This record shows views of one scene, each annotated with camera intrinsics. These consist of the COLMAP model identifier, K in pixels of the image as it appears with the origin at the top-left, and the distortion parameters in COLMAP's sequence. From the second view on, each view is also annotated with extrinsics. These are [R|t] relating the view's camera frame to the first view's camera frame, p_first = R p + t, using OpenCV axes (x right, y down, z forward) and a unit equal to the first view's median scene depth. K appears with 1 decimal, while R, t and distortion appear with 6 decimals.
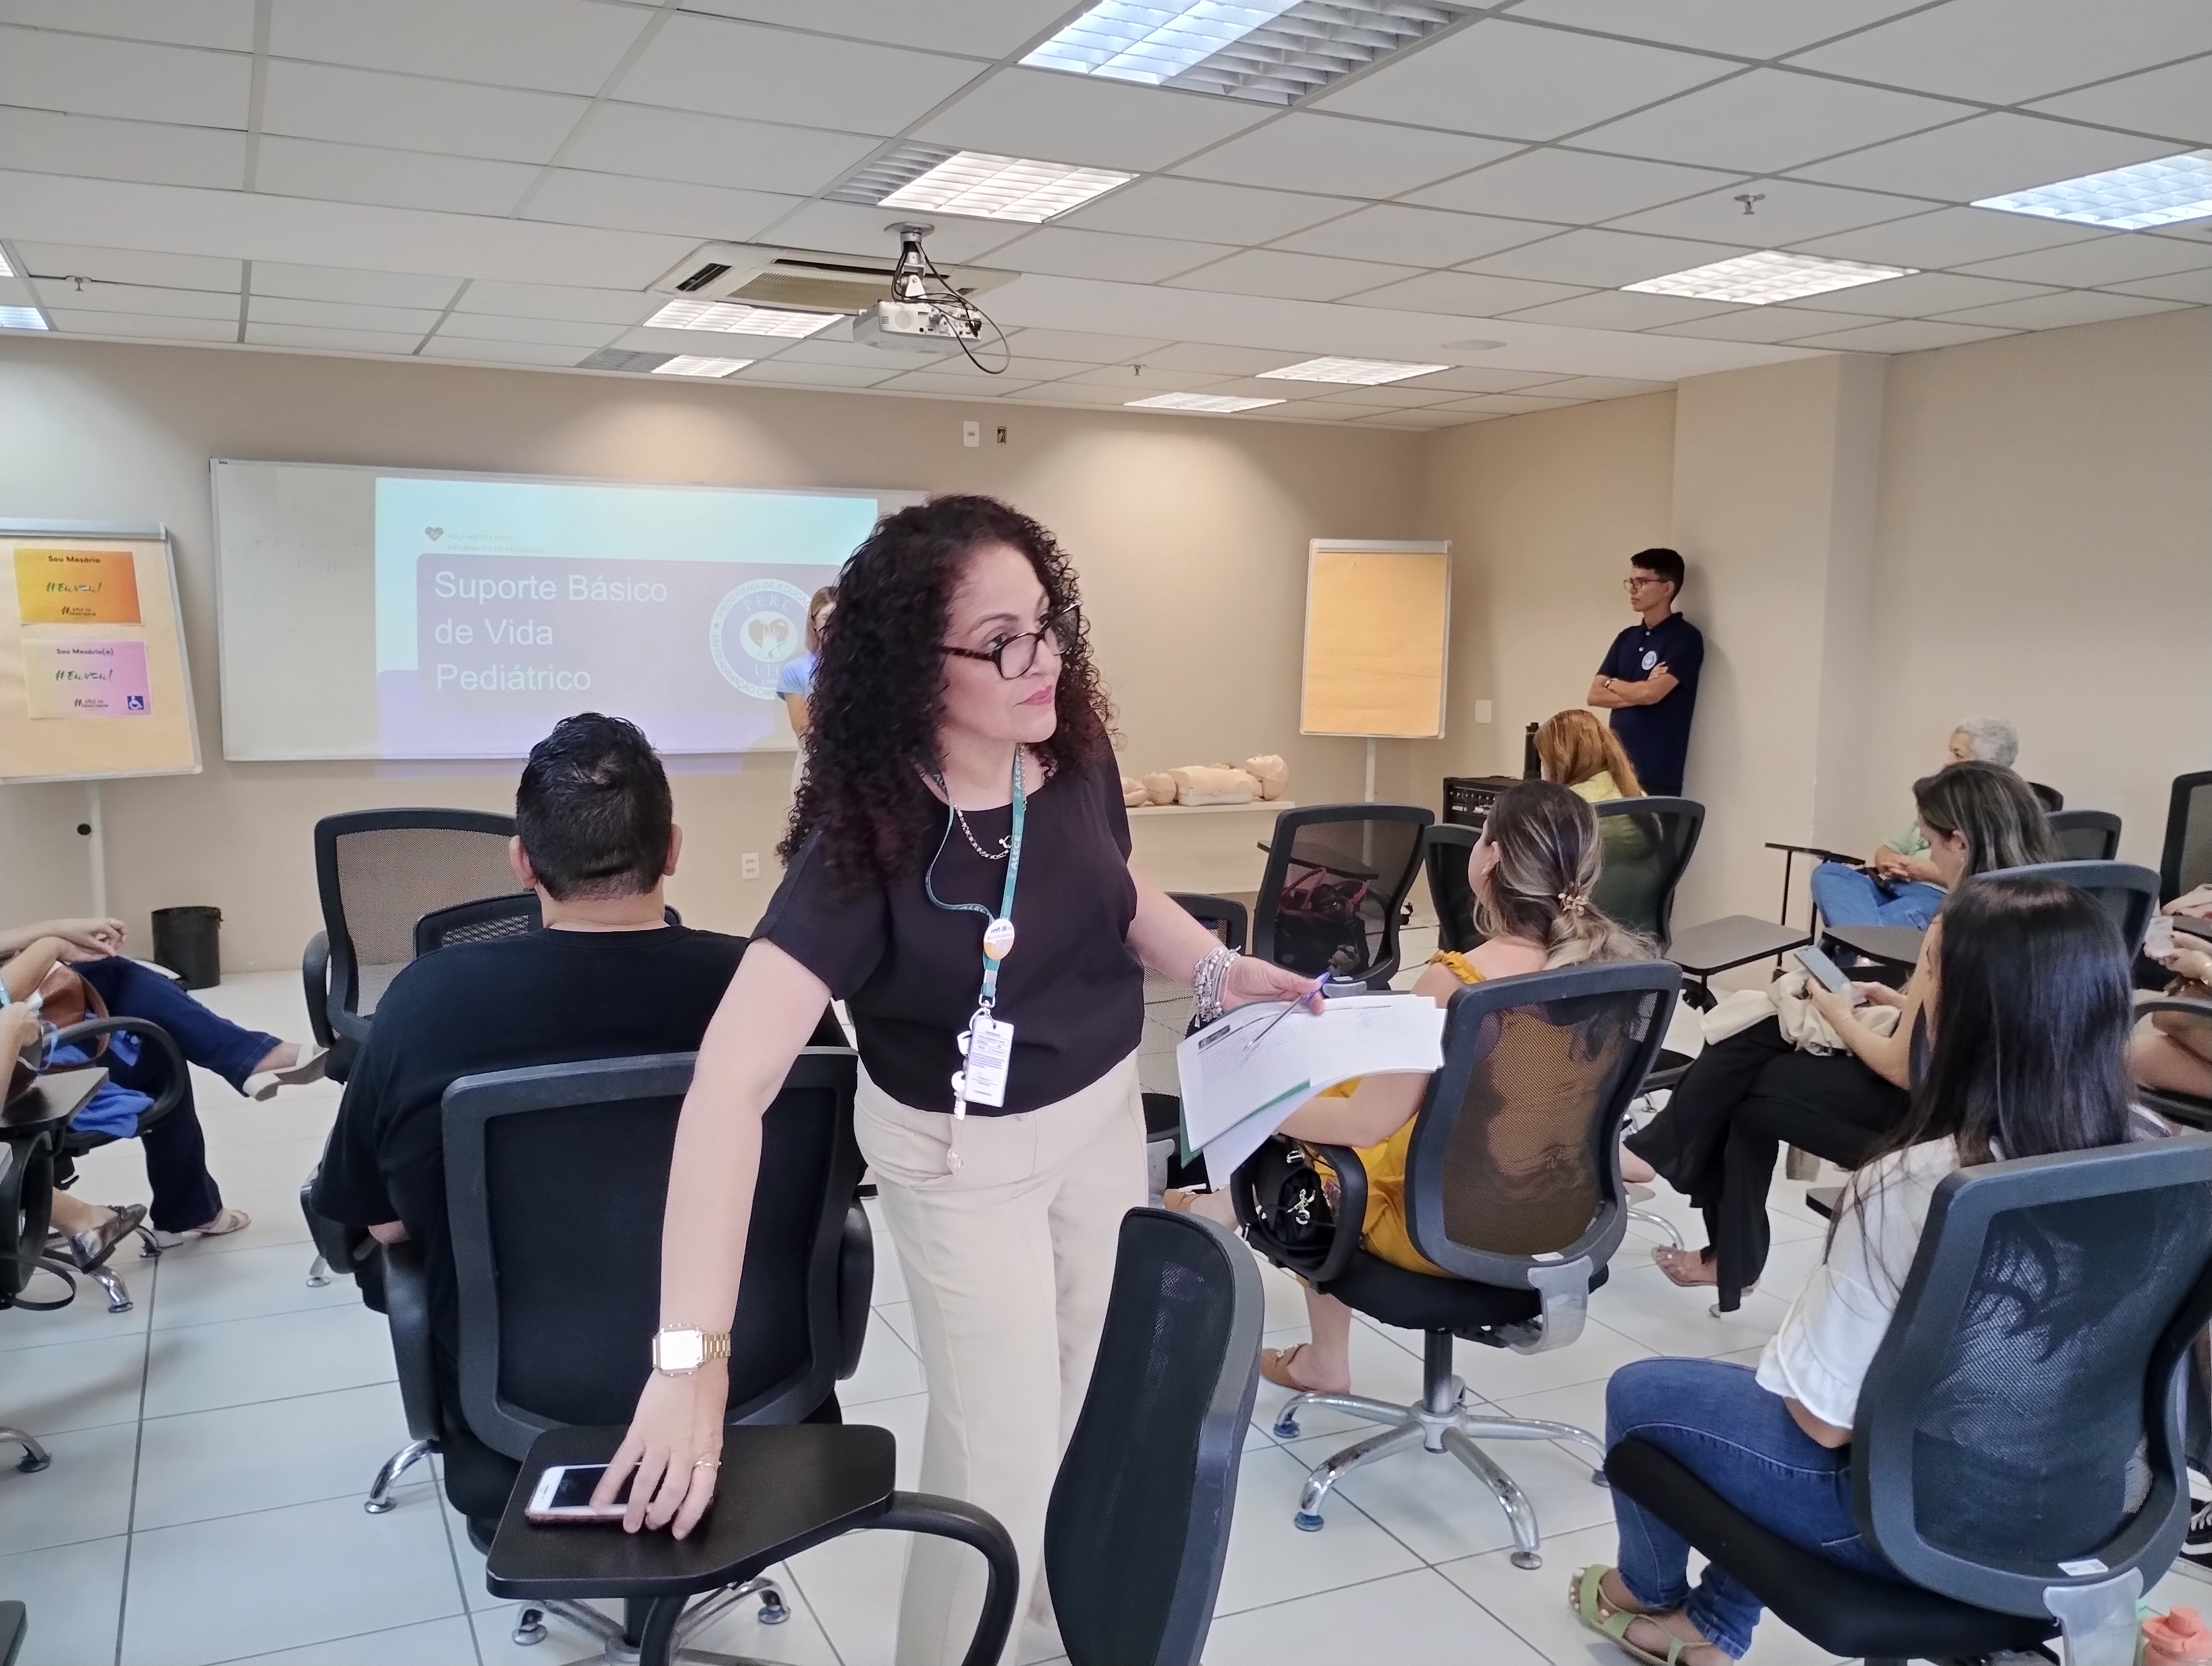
lens RADIAL K [[1858.0, 0, 1106.0], [0, 1858.0, 833.0], [0, 0, 1]] dist [0.026753, -0.009224]
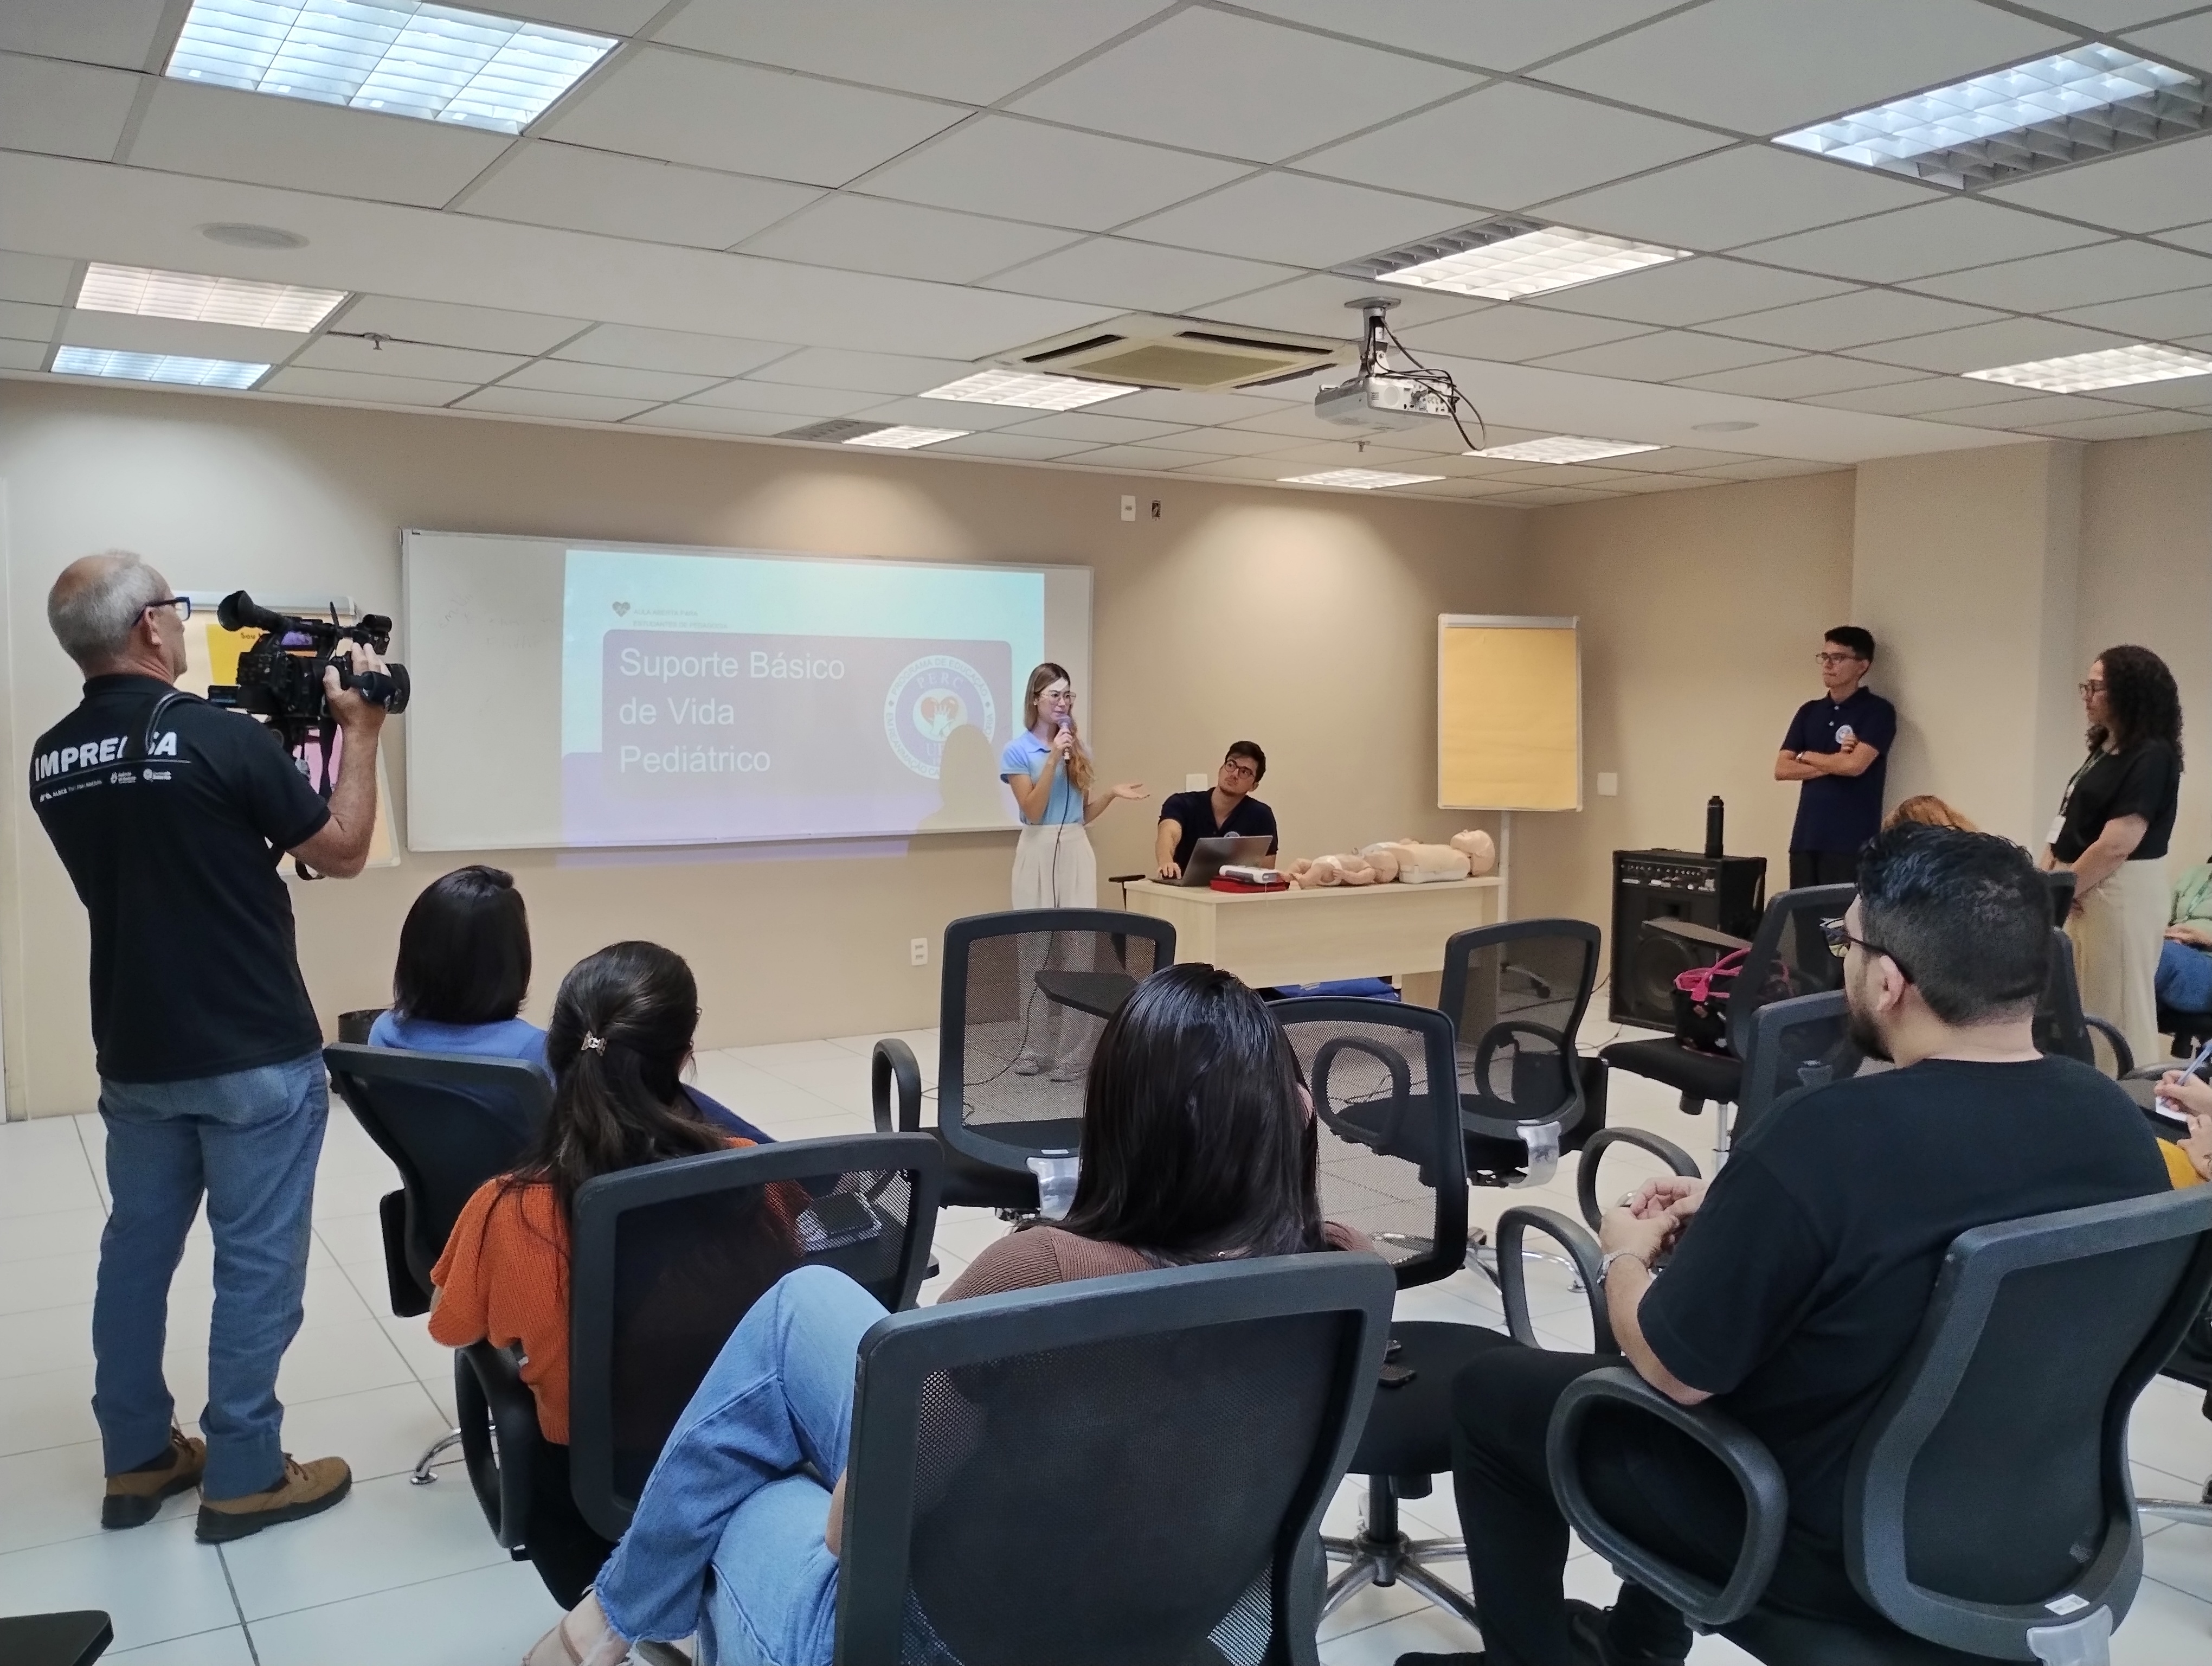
lens RADIAL K [[1852.4, 0, 1106.0], [0, 1852.4, 833.0], [0, 0, 1]] dist [0.032337, 0.017004]
pose [[0.992787, -0.011664, 0.119320, -0.228379], [0.015962, 0.999256, -0.035123, -0.009287], [-0.118821, 0.036774, 0.992234, 0.037499]]
